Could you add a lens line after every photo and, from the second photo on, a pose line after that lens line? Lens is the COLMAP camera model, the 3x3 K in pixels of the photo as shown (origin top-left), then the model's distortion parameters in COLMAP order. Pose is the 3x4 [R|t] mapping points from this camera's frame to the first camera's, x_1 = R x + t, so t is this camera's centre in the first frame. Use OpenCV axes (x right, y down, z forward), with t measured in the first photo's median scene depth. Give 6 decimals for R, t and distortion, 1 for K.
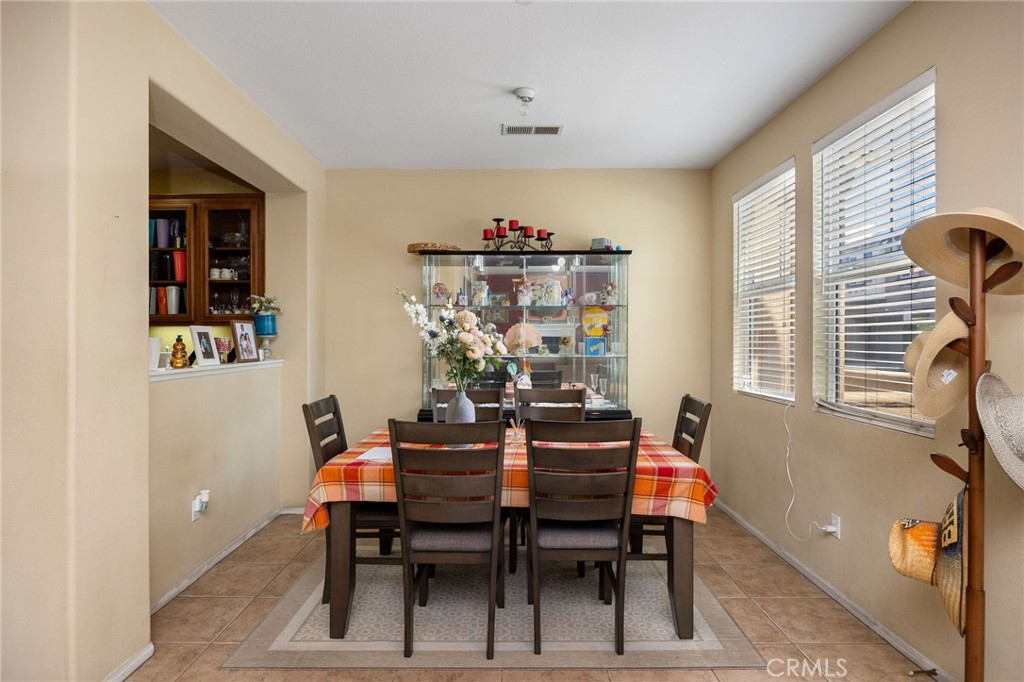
lens RADIAL K [[521.7, 0, 512.2], [0, 521.7, 340.8], [0, 0, 1]] dist [0.004312, 0.000232]
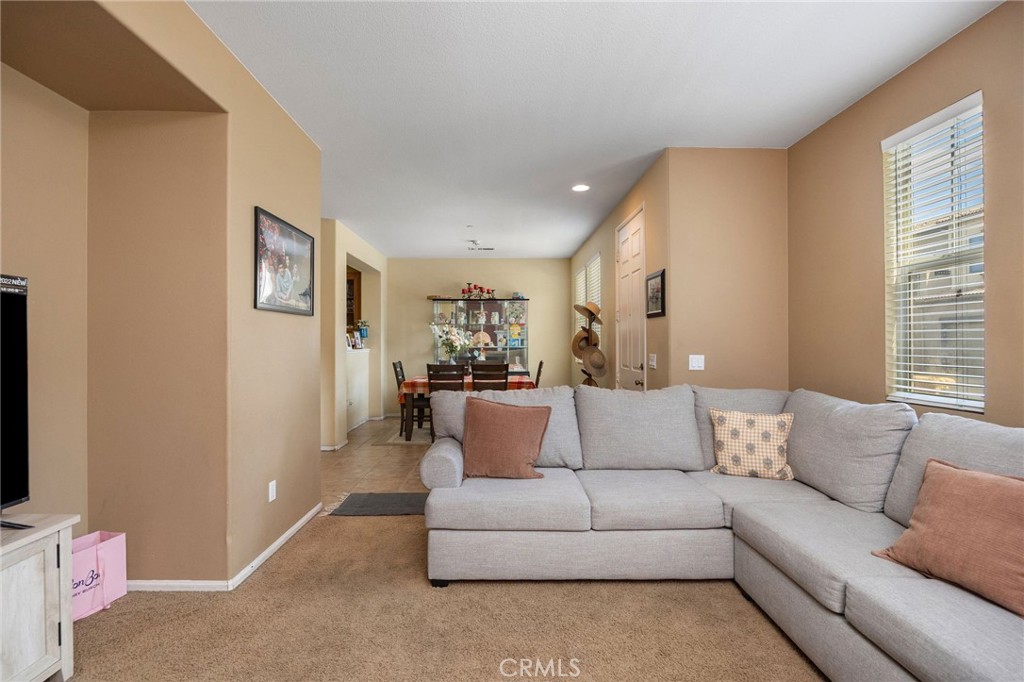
lens RADIAL K [[501.7, 0, 511.1], [0, 501.7, 342.6], [0, 0, 1]] dist [-0.001041, 0.000120]
pose [[0.999976, -0.002030, 0.006621, 0.139316], [0.002071, 0.999979, -0.006114, 0.025010], [-0.006609, 0.006127, 0.999959, -1.130146]]
